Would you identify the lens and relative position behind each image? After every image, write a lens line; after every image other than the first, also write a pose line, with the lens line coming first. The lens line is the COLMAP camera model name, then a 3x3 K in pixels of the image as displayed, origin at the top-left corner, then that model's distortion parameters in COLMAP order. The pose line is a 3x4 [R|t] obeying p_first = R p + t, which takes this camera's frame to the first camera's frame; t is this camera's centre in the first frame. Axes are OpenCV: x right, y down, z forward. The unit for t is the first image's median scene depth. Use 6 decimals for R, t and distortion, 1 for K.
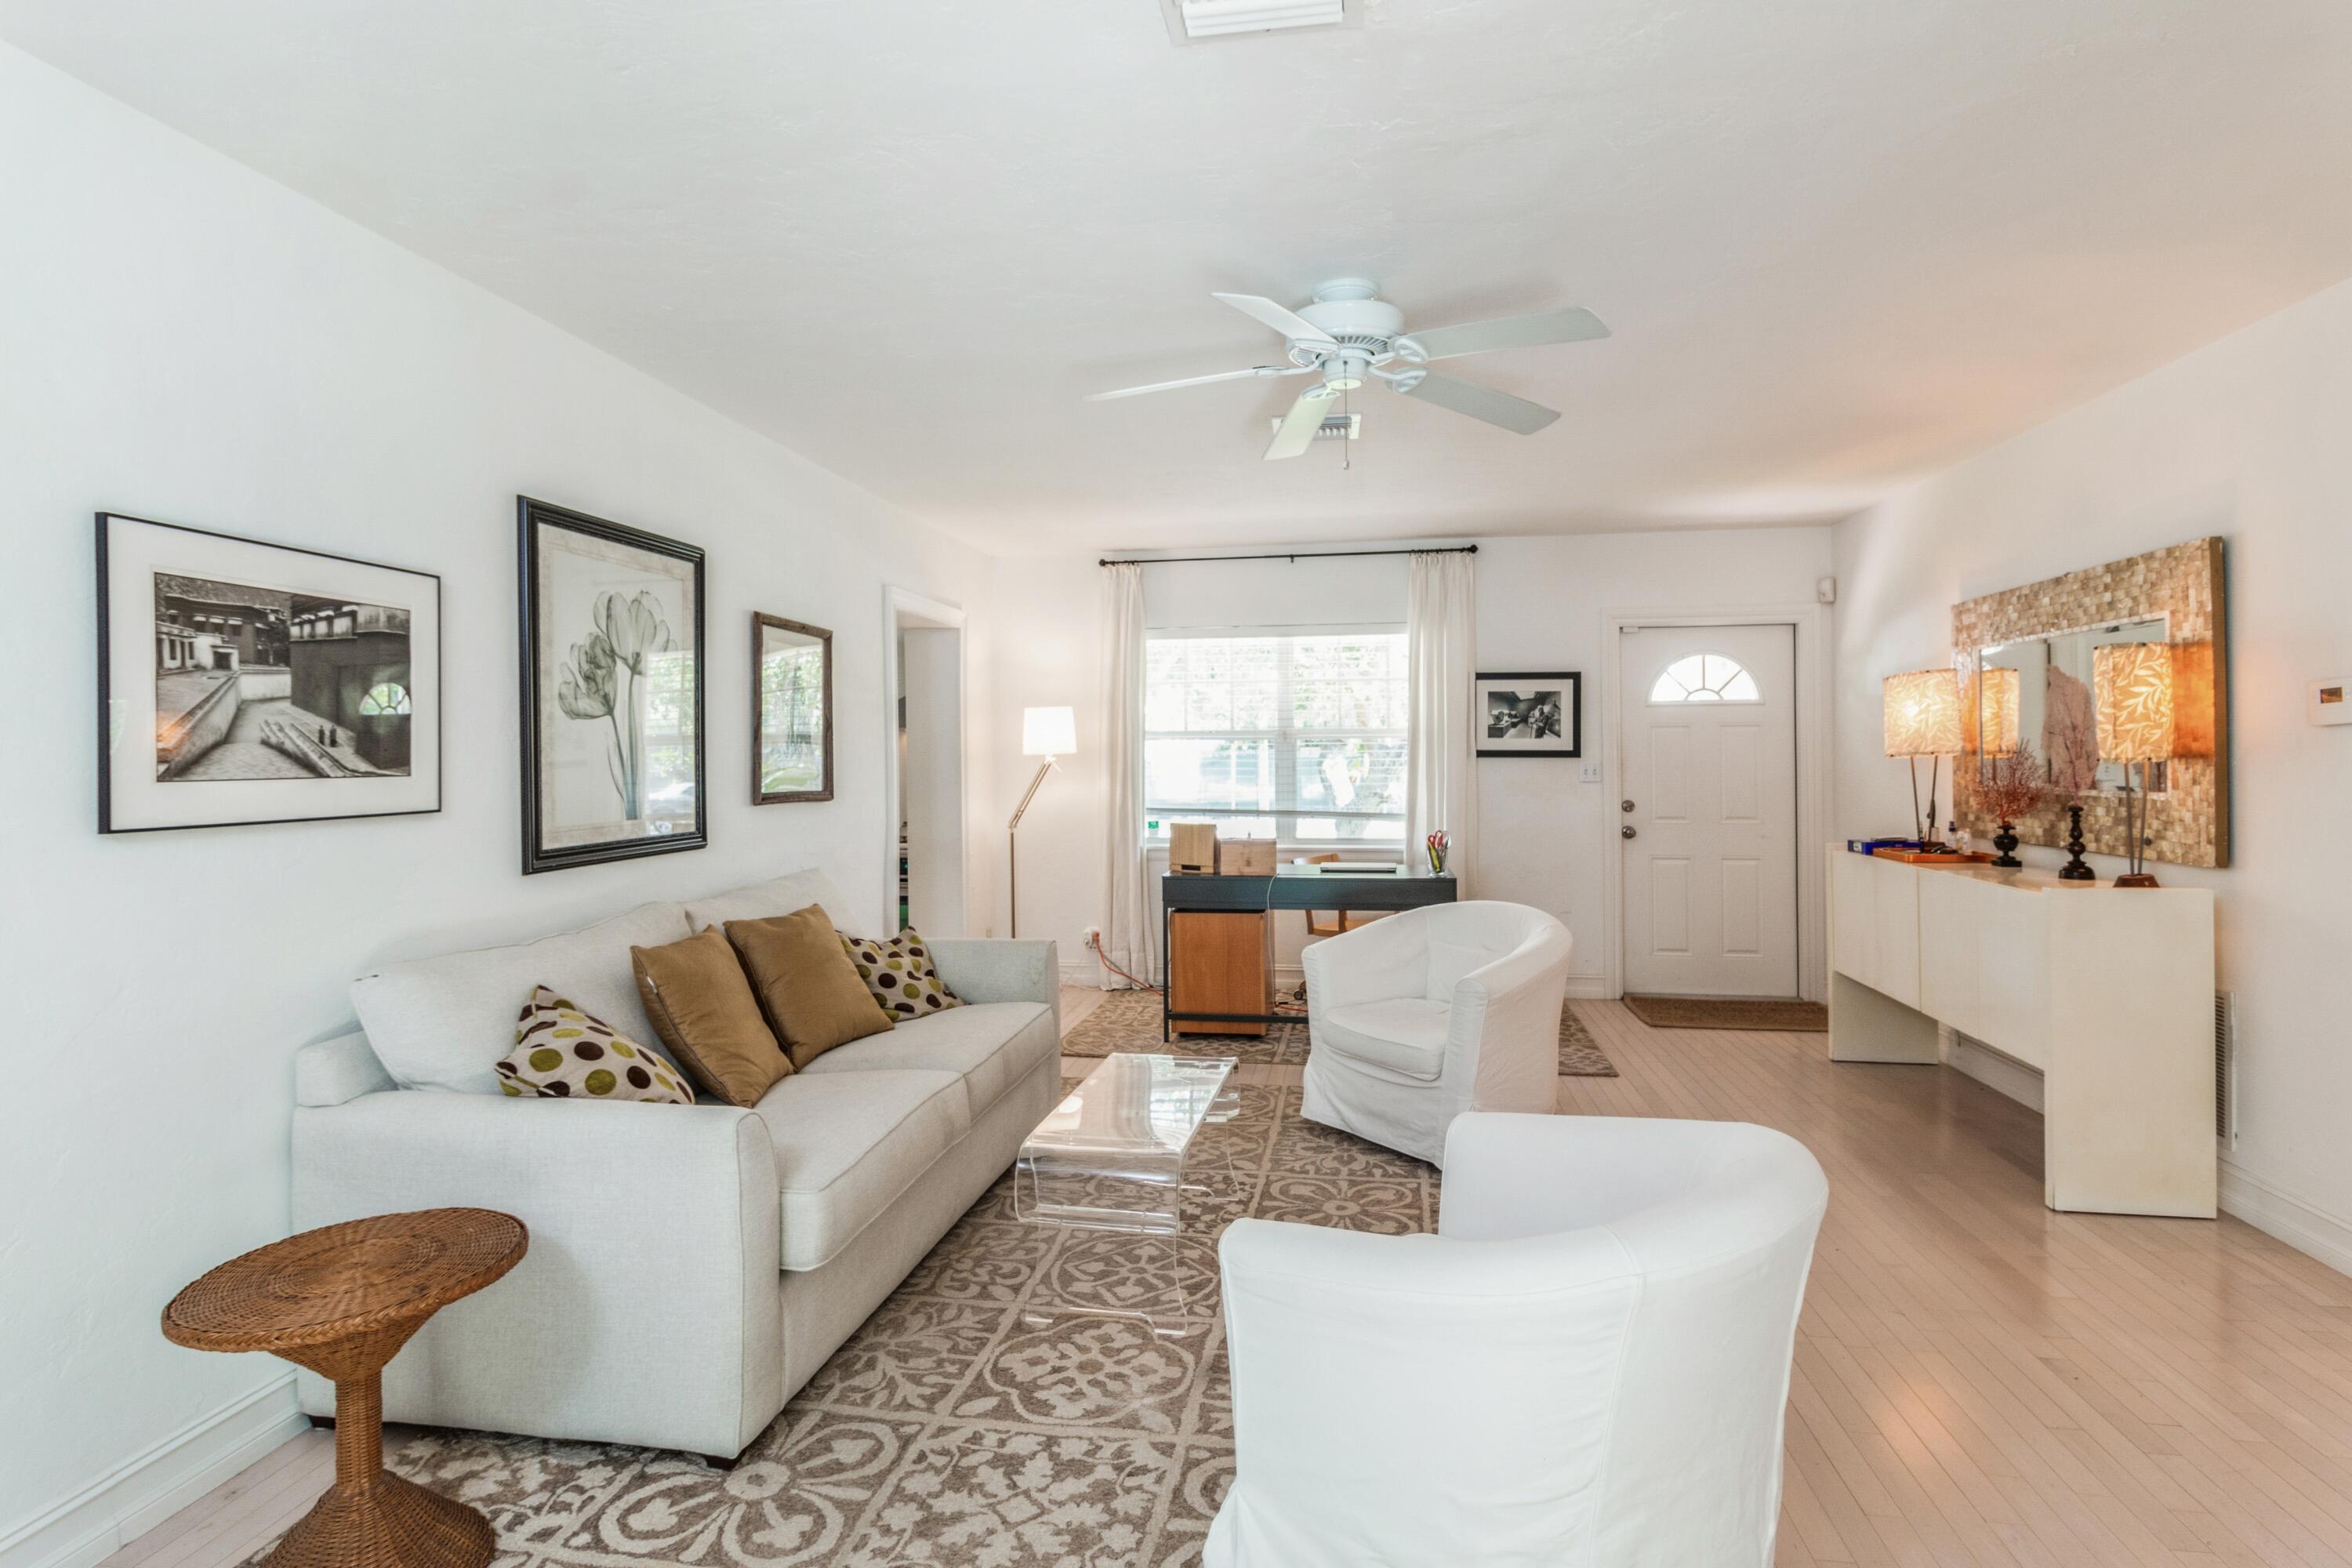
lens RADIAL K [[1191.2, 0, 1164.7], [0, 1191.2, 759.2], [0, 0, 1]] dist [-0.001197, -0.005872]
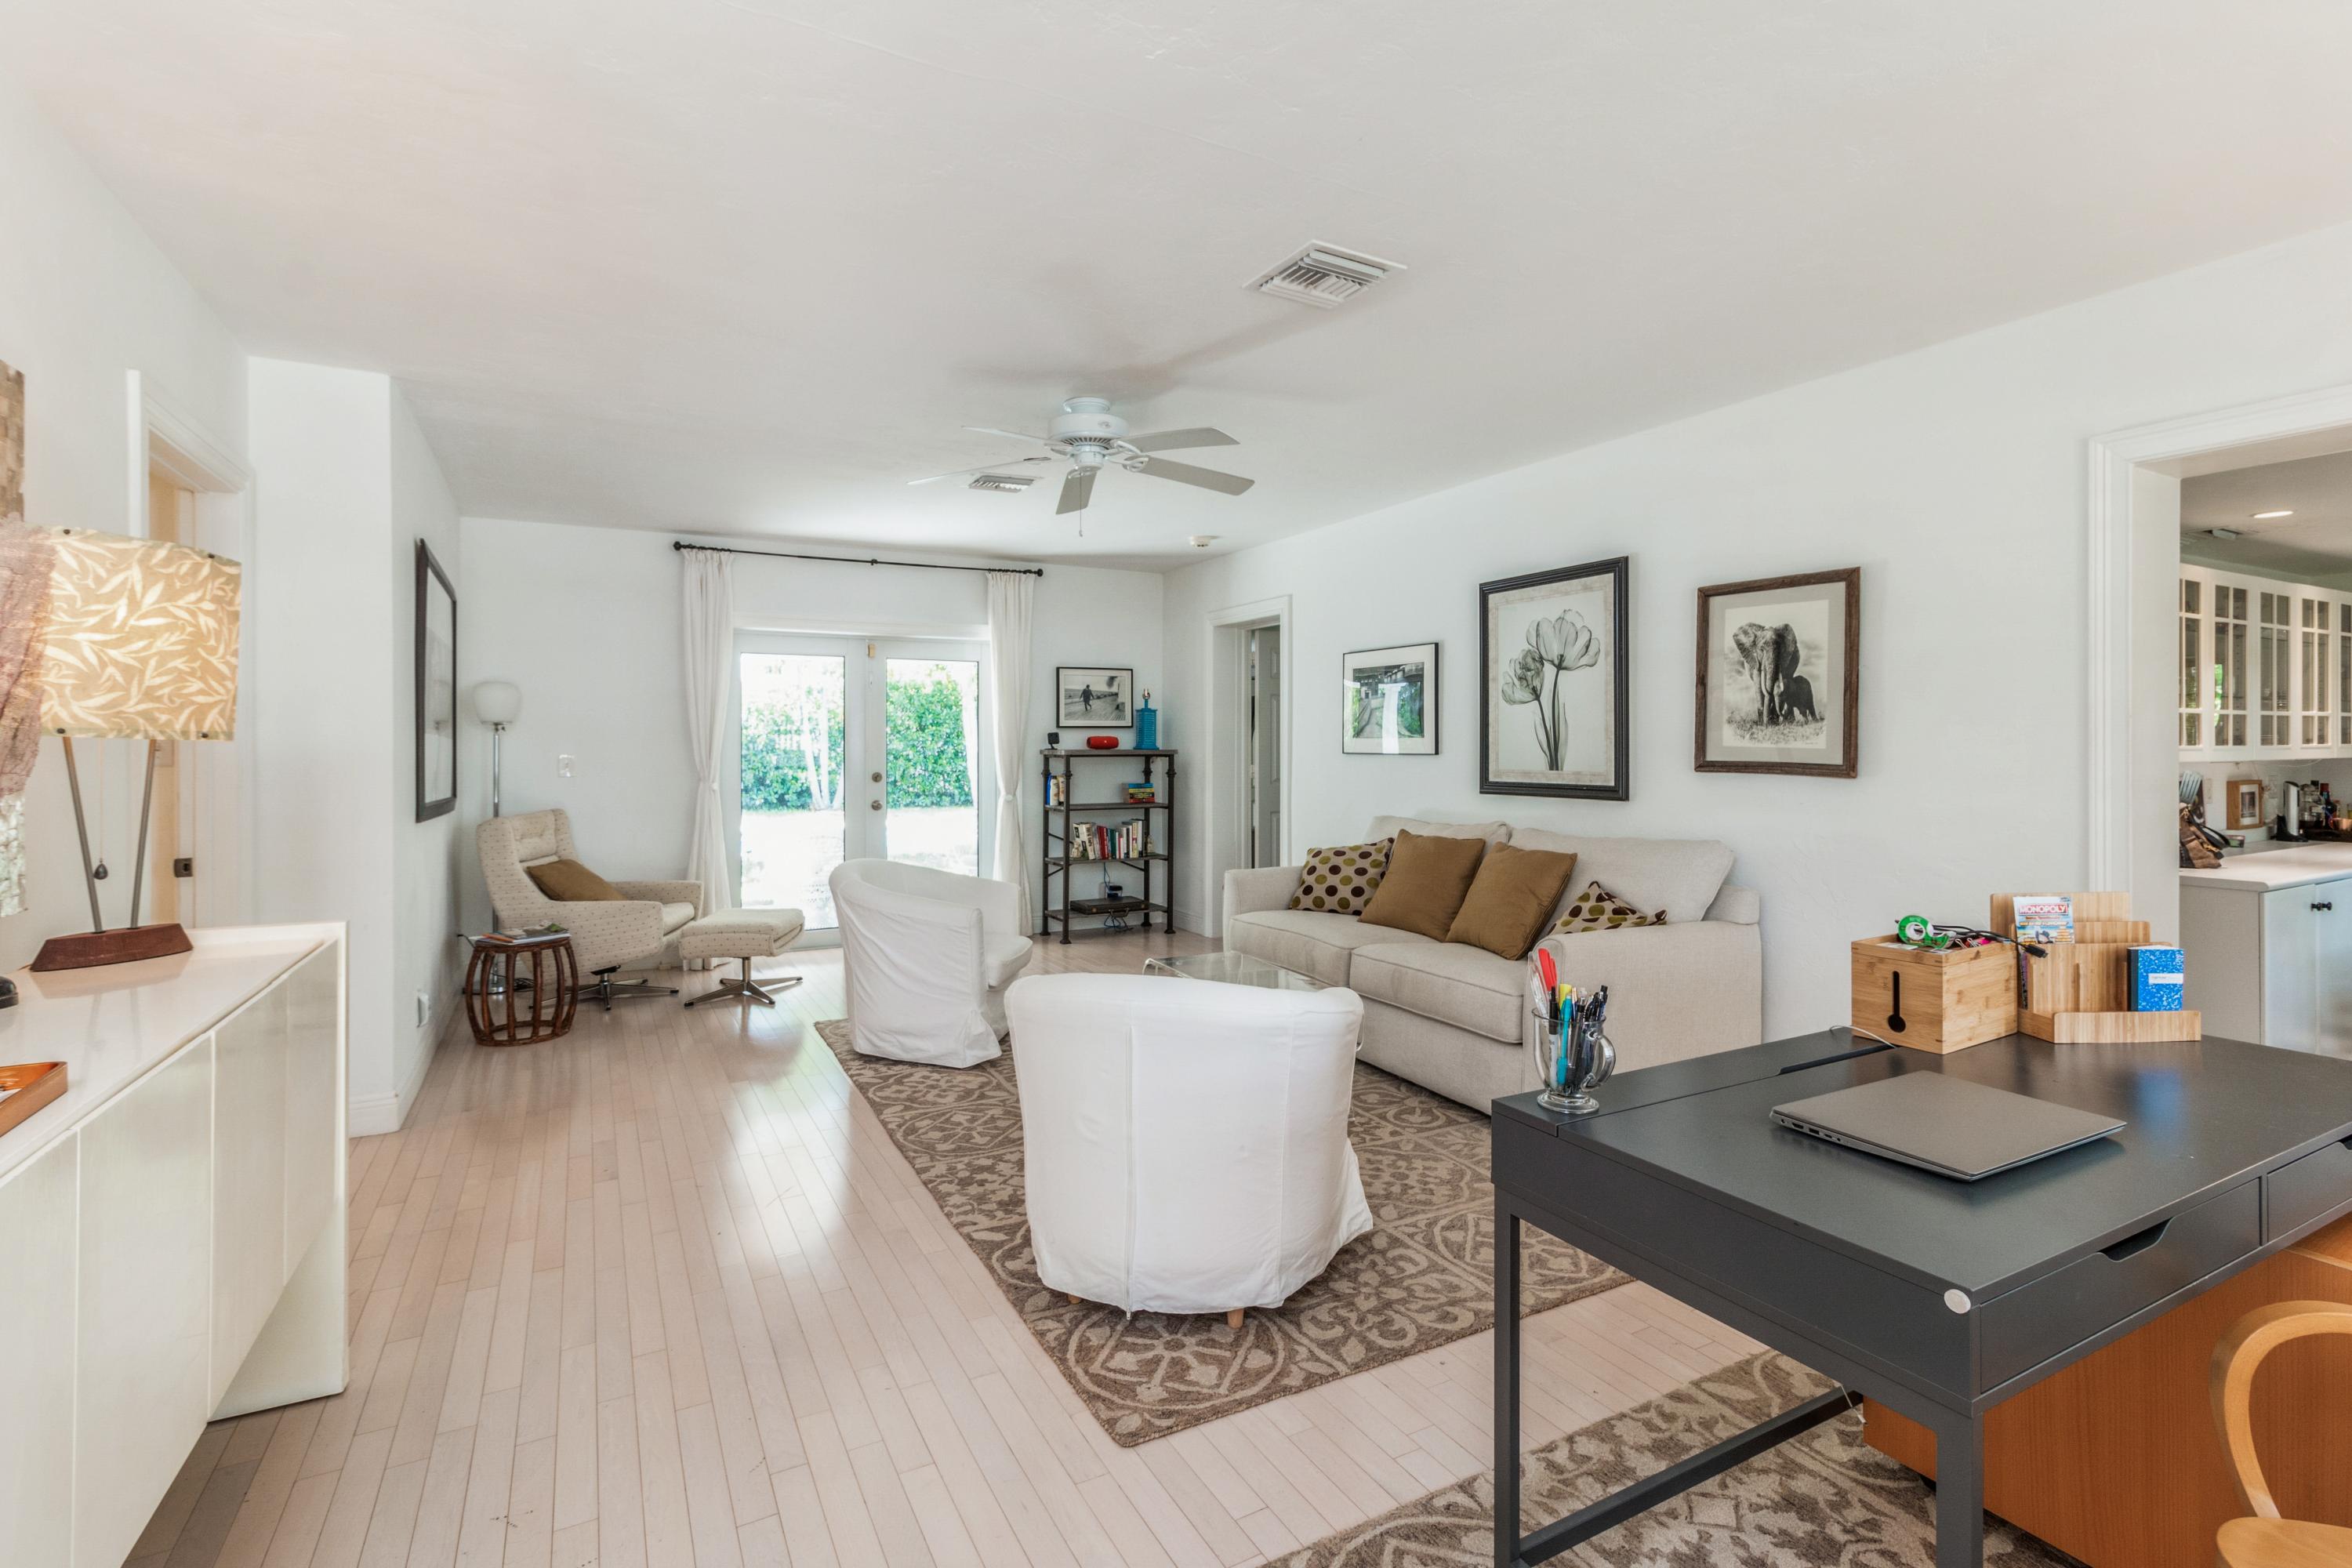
lens RADIAL K [[1088.5, 0, 1175.5], [0, 1088.5, 729.1], [0, 0, 1]] dist [-0.002058, 0.000455]
pose [[-0.790286, 0.000884, -0.612738, 0.758693], [0.004442, 0.999981, -0.004286, 0.003927], [0.612722, -0.006109, -0.790275, 1.827460]]
